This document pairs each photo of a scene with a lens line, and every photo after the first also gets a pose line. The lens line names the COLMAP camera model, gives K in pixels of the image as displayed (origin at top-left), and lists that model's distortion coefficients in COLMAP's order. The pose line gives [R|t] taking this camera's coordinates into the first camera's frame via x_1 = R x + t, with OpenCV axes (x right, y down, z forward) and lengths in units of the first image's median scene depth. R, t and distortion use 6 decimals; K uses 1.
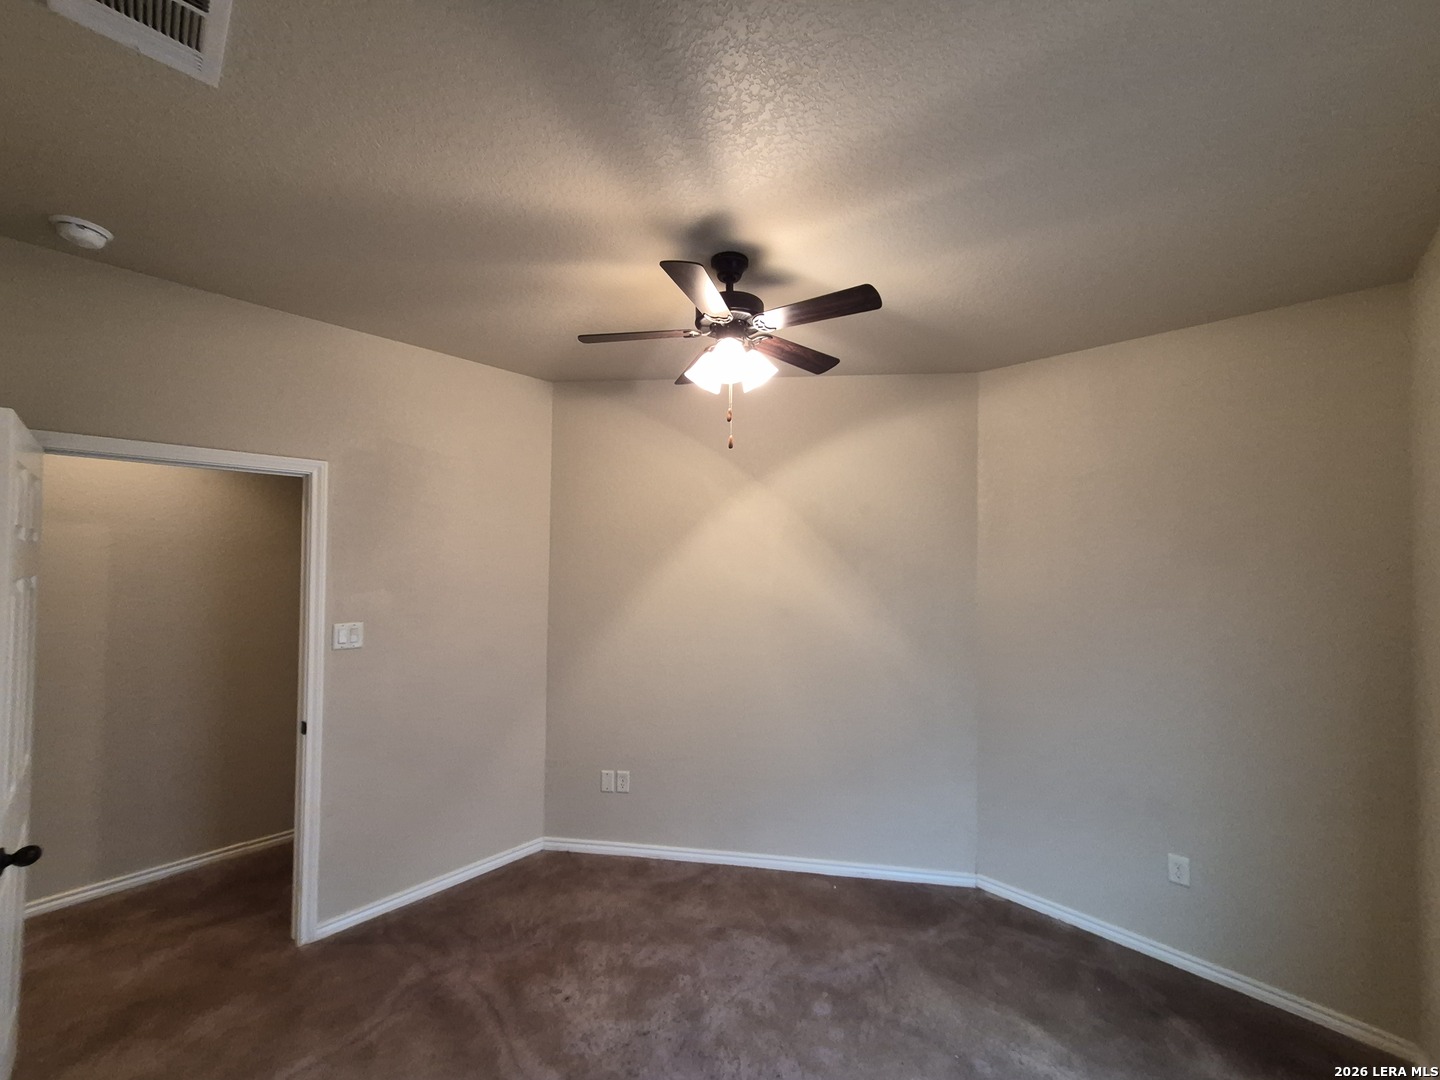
lens RADIAL K [[565.6, 0, 714.6], [0, 565.6, 542.1], [0, 0, 1]] dist [0.009234, -0.000869]
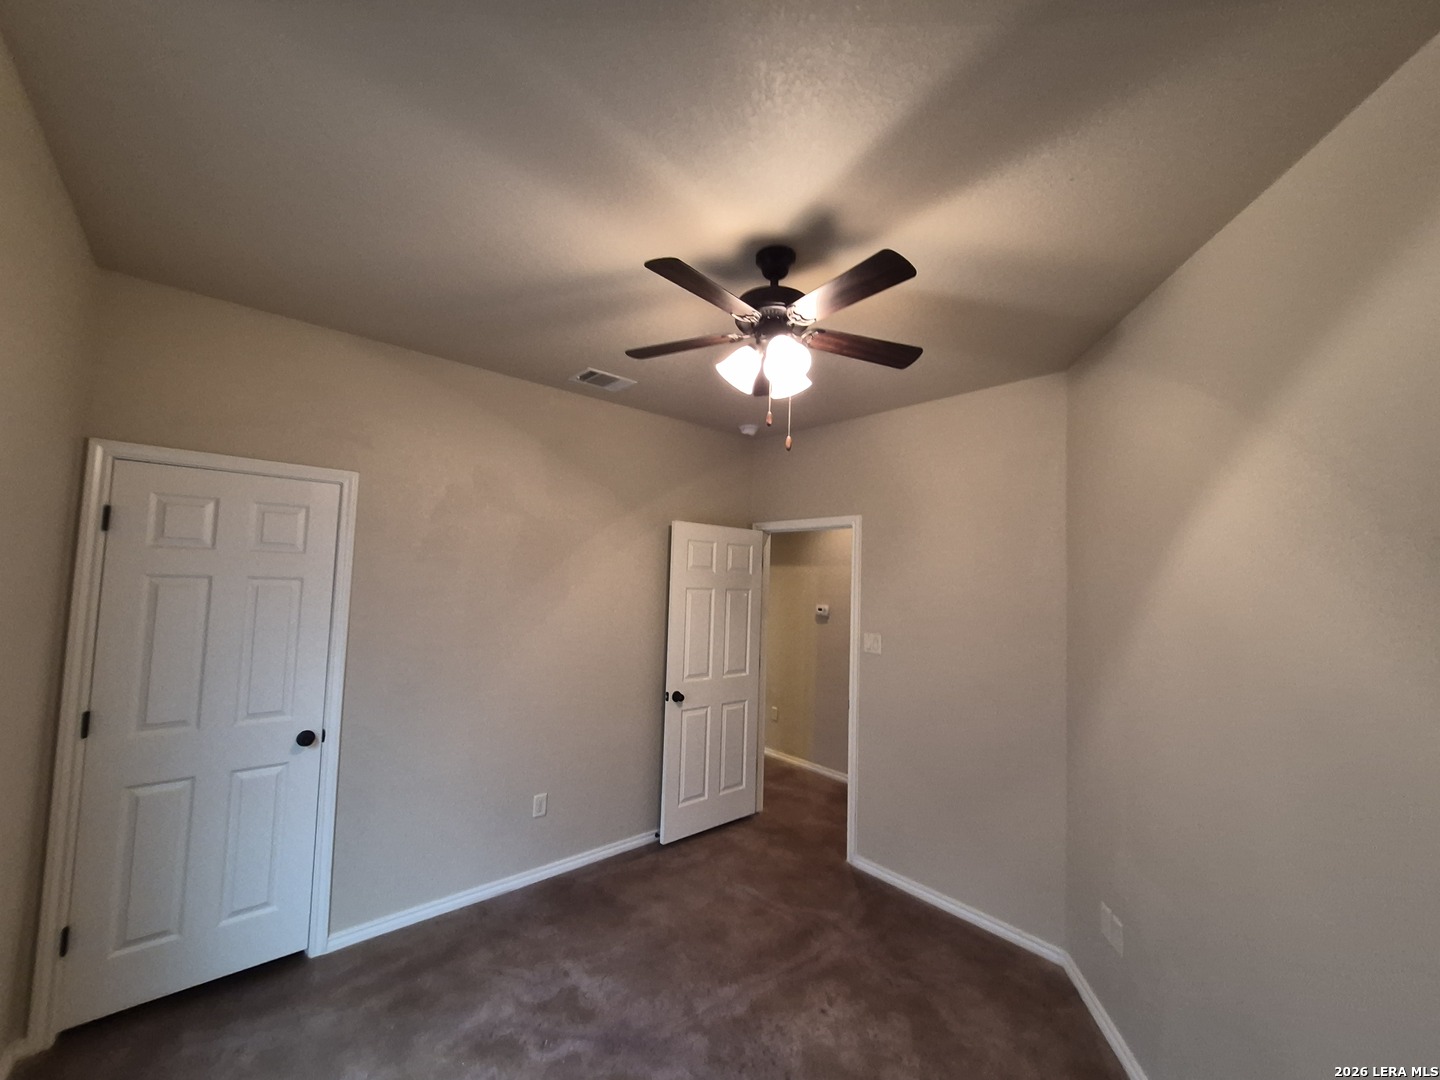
lens RADIAL K [[565.6, 0, 706.6], [0, 565.6, 540.2], [0, 0, 1]] dist [0.009234, -0.000869]
pose [[-0.090244, -0.077805, -0.992876, 0.809052], [-0.009440, 0.996966, -0.077267, 0.037340], [0.995875, 0.002400, -0.090705, 0.848228]]
